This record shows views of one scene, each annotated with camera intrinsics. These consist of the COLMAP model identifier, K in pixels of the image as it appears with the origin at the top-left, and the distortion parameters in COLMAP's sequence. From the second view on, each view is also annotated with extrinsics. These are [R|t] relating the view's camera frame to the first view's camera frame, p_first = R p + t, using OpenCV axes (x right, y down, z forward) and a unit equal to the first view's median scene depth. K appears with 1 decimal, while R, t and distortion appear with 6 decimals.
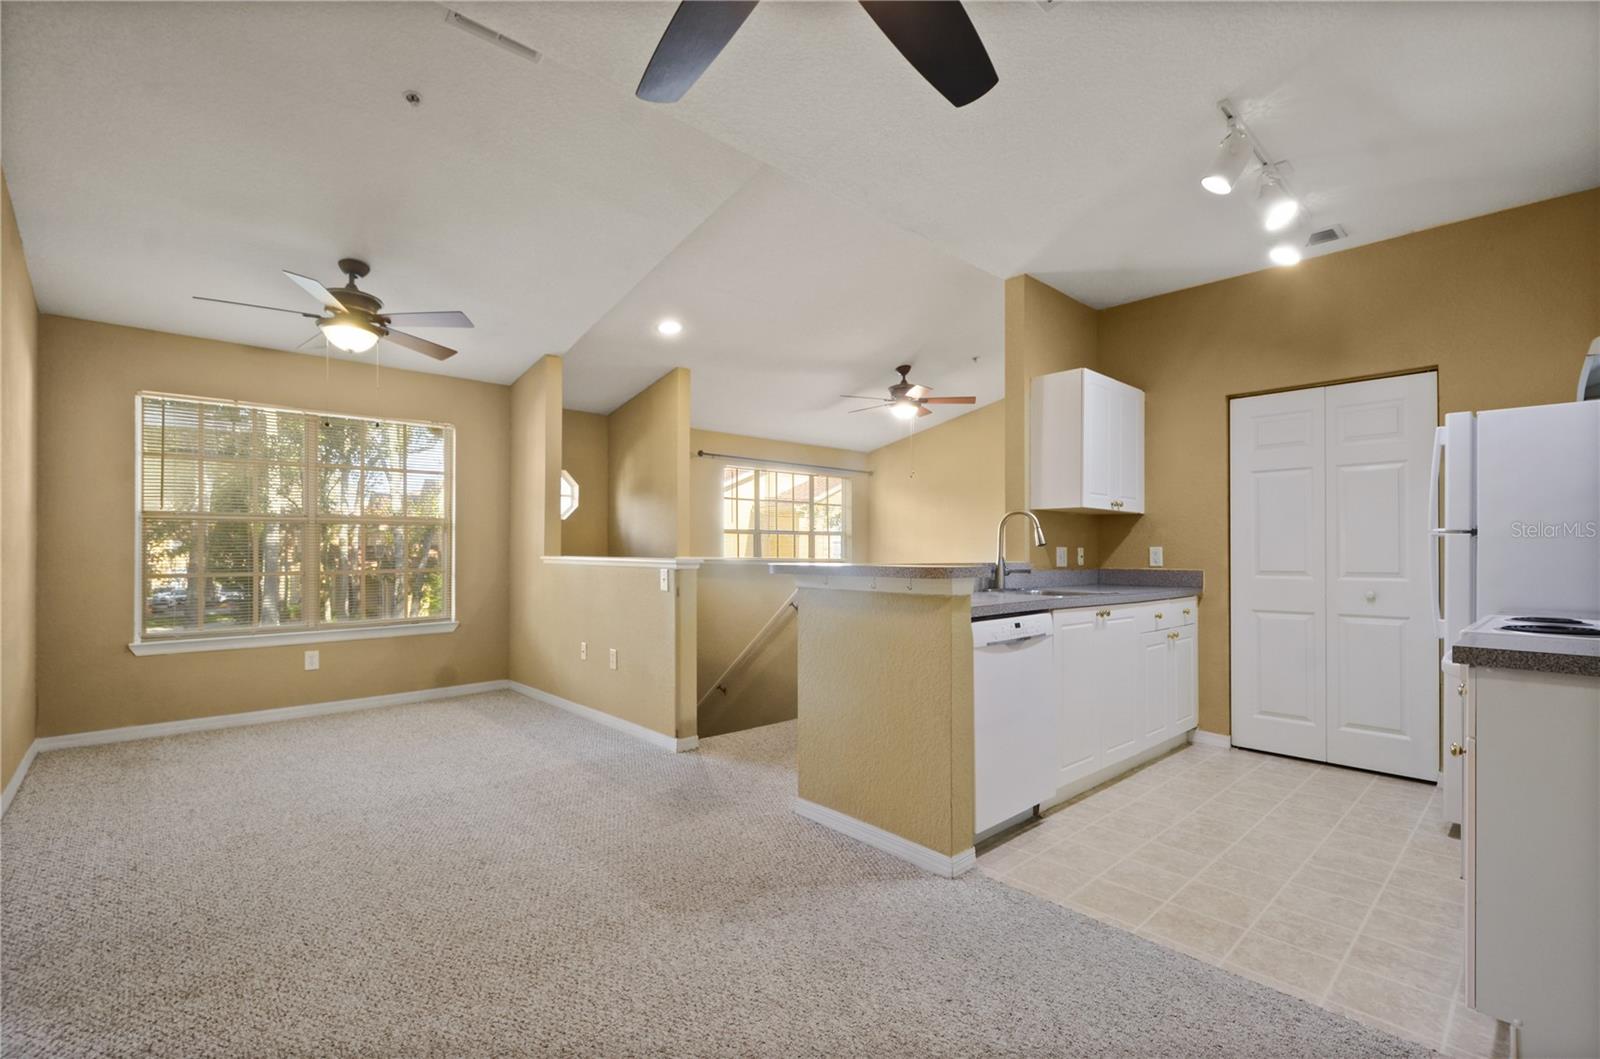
lens RADIAL K [[709.2, 0, 798.7], [0, 709.2, 541.7], [0, 0, 1]] dist [0.007987, -0.008125]
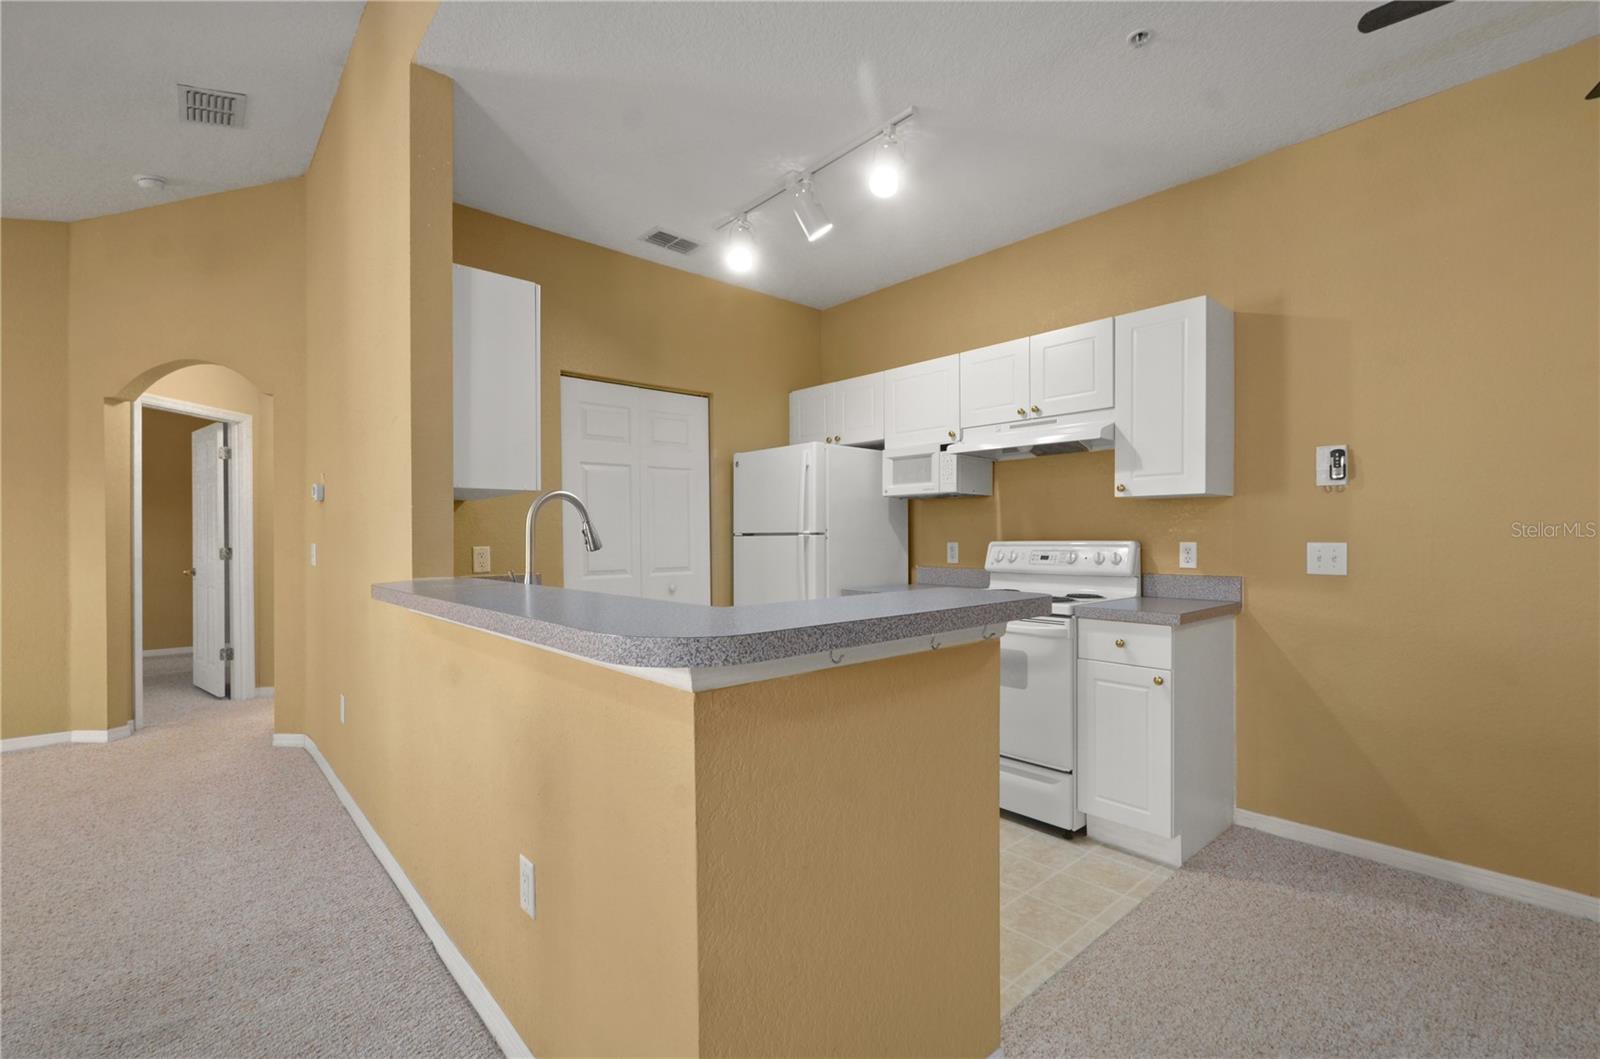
lens RADIAL K [[709.2, 0, 790.9], [0, 709.2, 536.1], [0, 0, 1]] dist [0.007987, -0.008125]
pose [[0.020857, -0.002111, 0.999780, -0.262250], [-0.007303, 0.999971, 0.002264, -0.008272], [-0.999756, -0.007349, 0.020841, 0.711346]]
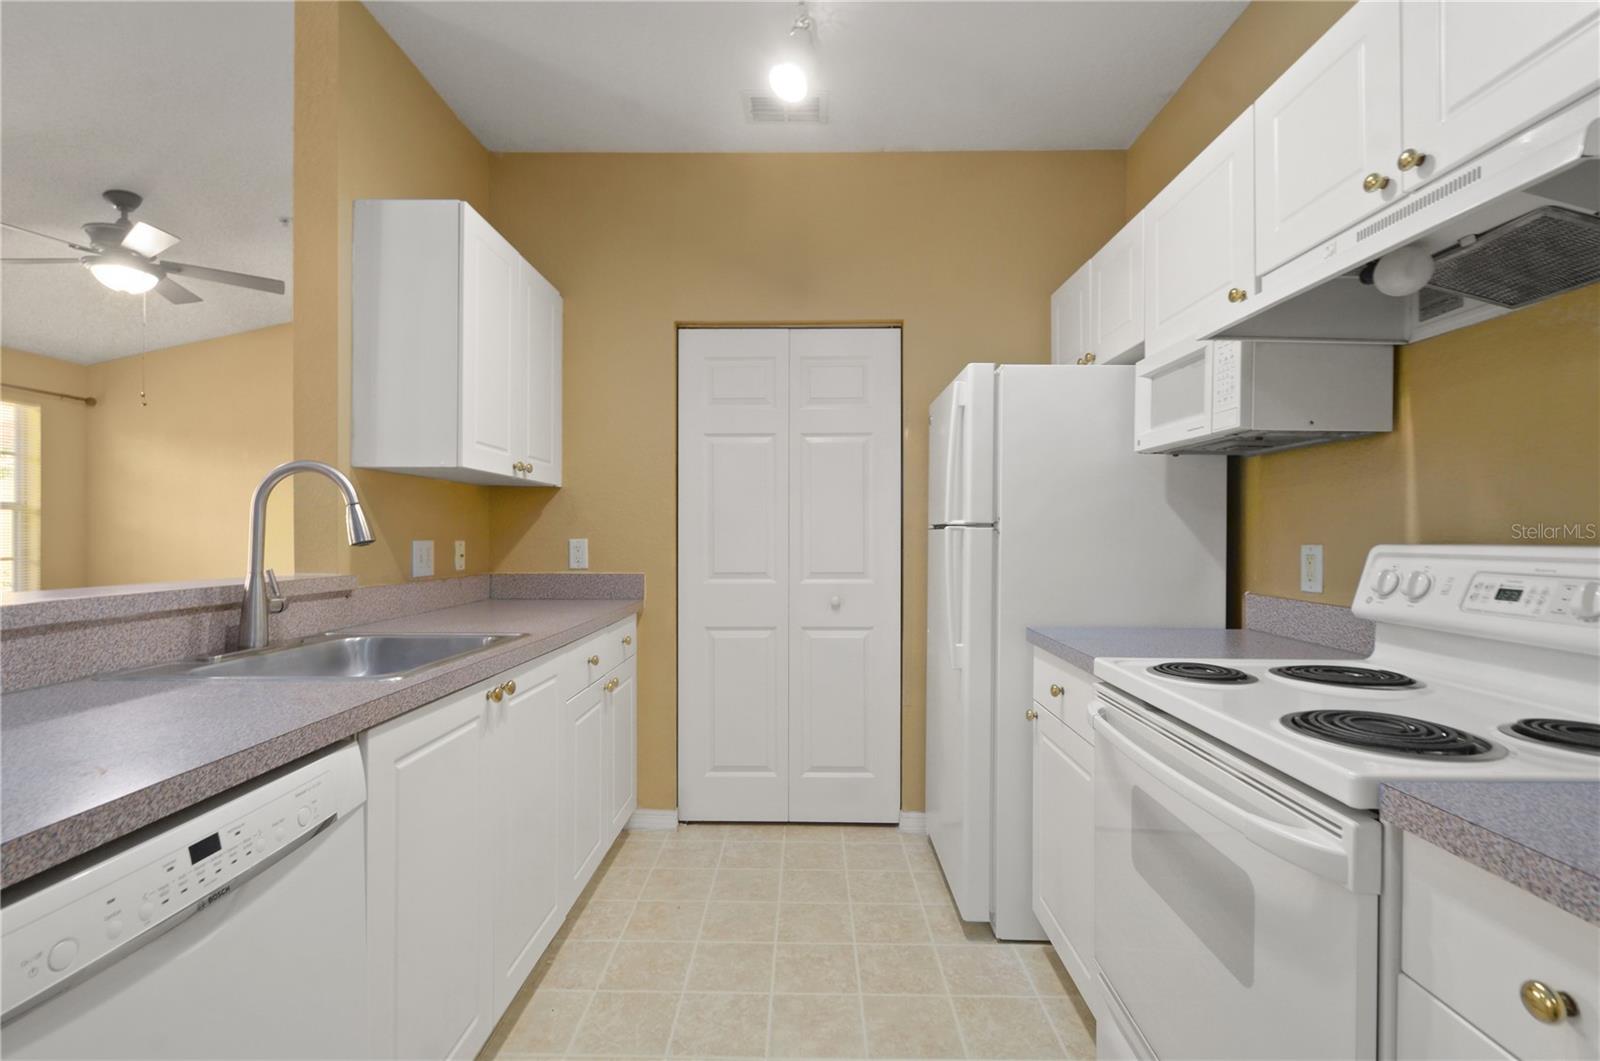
lens RADIAL K [[709.2, 0, 805.5], [0, 709.2, 534.2], [0, 0, 1]] dist [0.007987, -0.008125]
pose [[0.682502, -0.000667, 0.730883, 0.183155], [-0.011716, 0.999861, 0.011853, -0.007748], [-0.730789, -0.016653, 0.682400, 0.437396]]
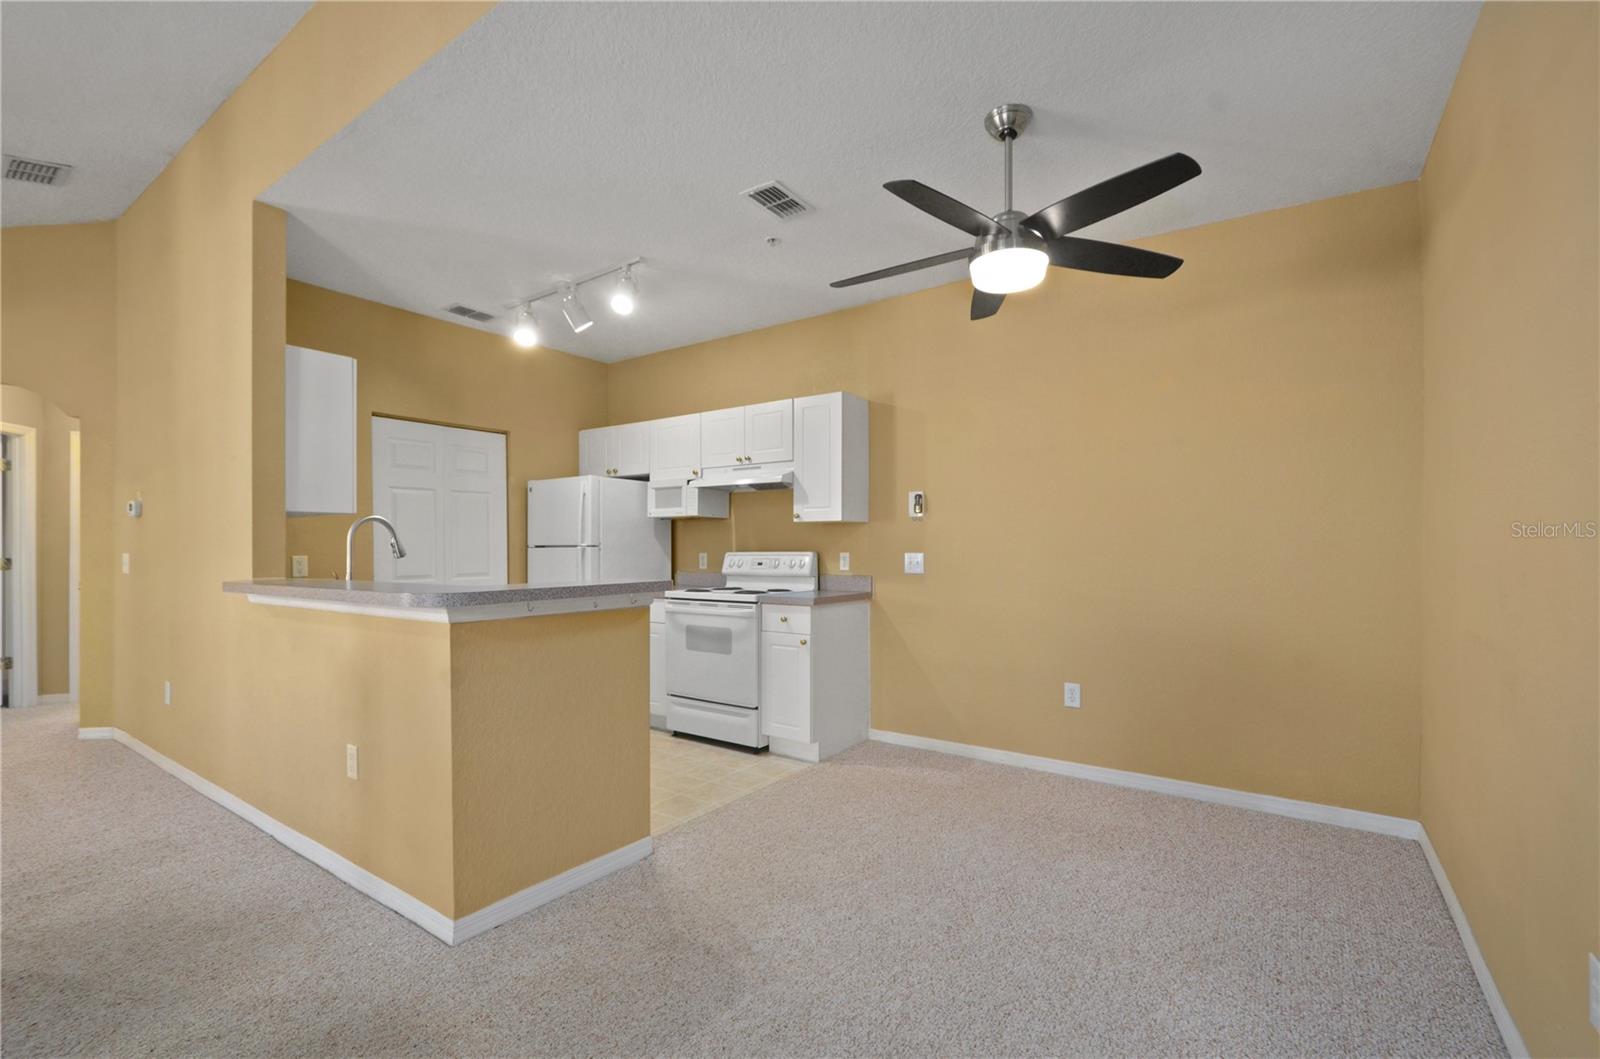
lens RADIAL K [[709.2, 0, 796.2], [0, 709.2, 546.0], [0, 0, 1]] dist [0.007987, -0.008125]
pose [[-0.209261, 0.001277, 0.977859, -0.570115], [-0.009735, 0.999947, -0.003389, -0.009216], [-0.977811, -0.010229, -0.209238, 0.612876]]
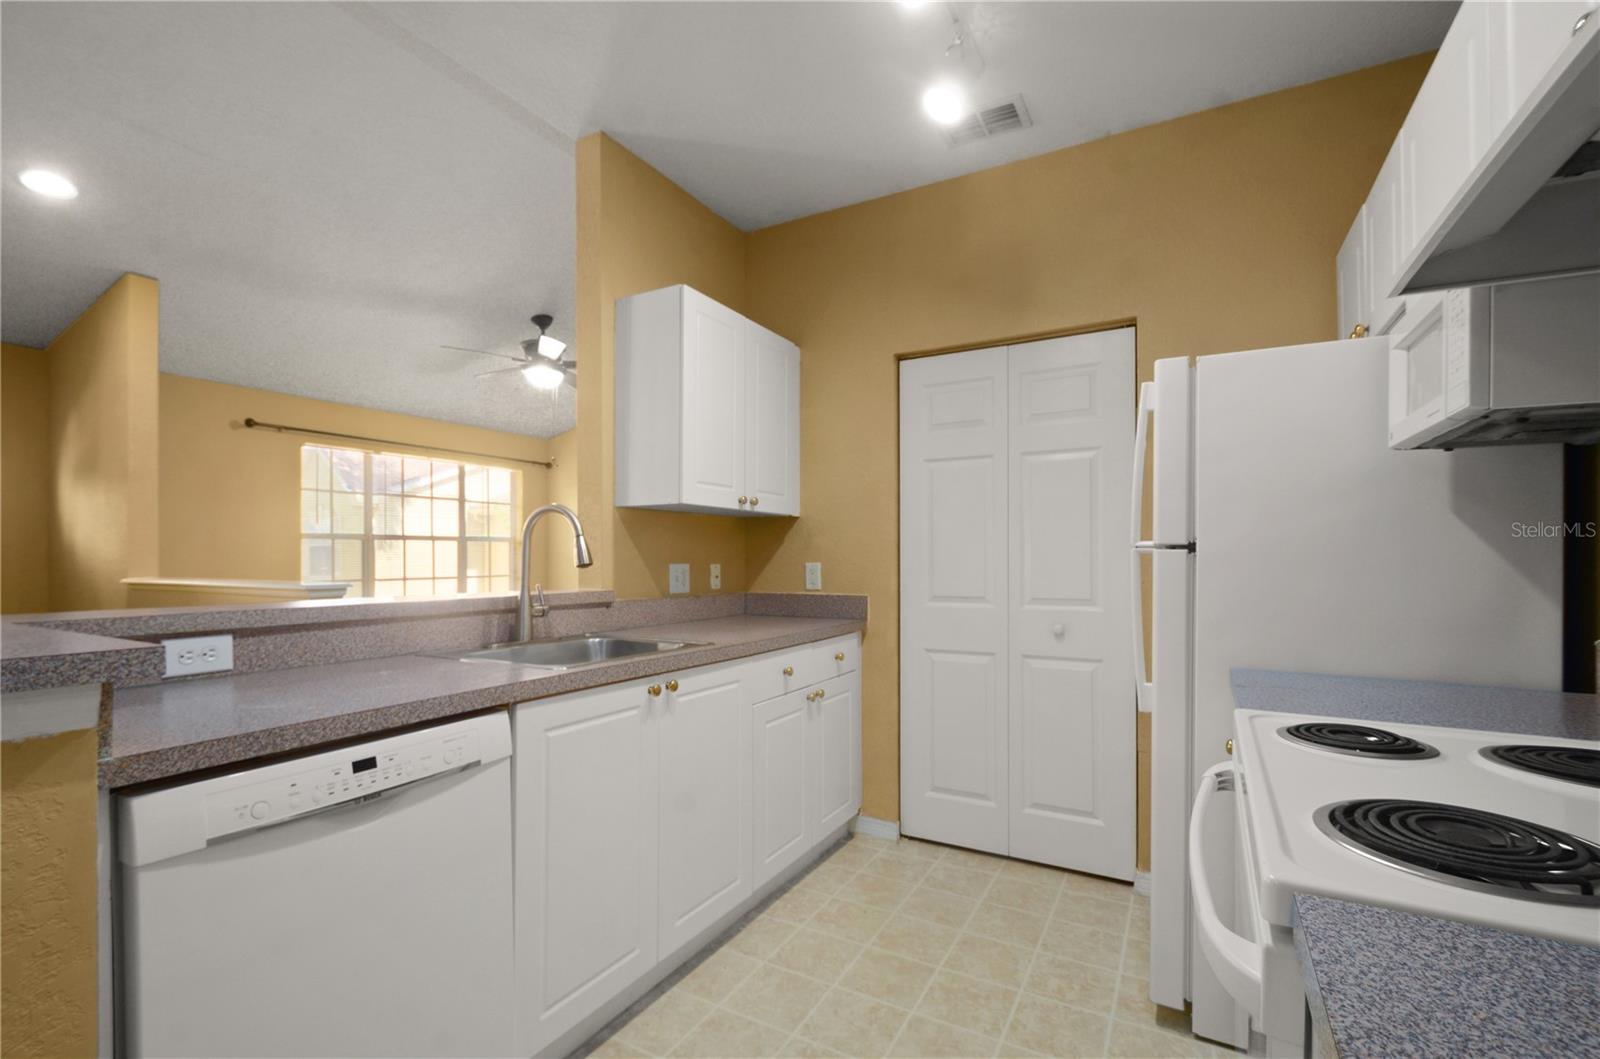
lens RADIAL K [[709.2, 0, 807.0], [0, 709.2, 552.6], [0, 0, 1]] dist [0.007987, -0.008125]
pose [[0.948162, -0.004104, 0.317760, 0.290310], [0.001106, 0.999953, 0.009614, -0.010519], [-0.317785, -0.008765, 0.948122, 0.346412]]
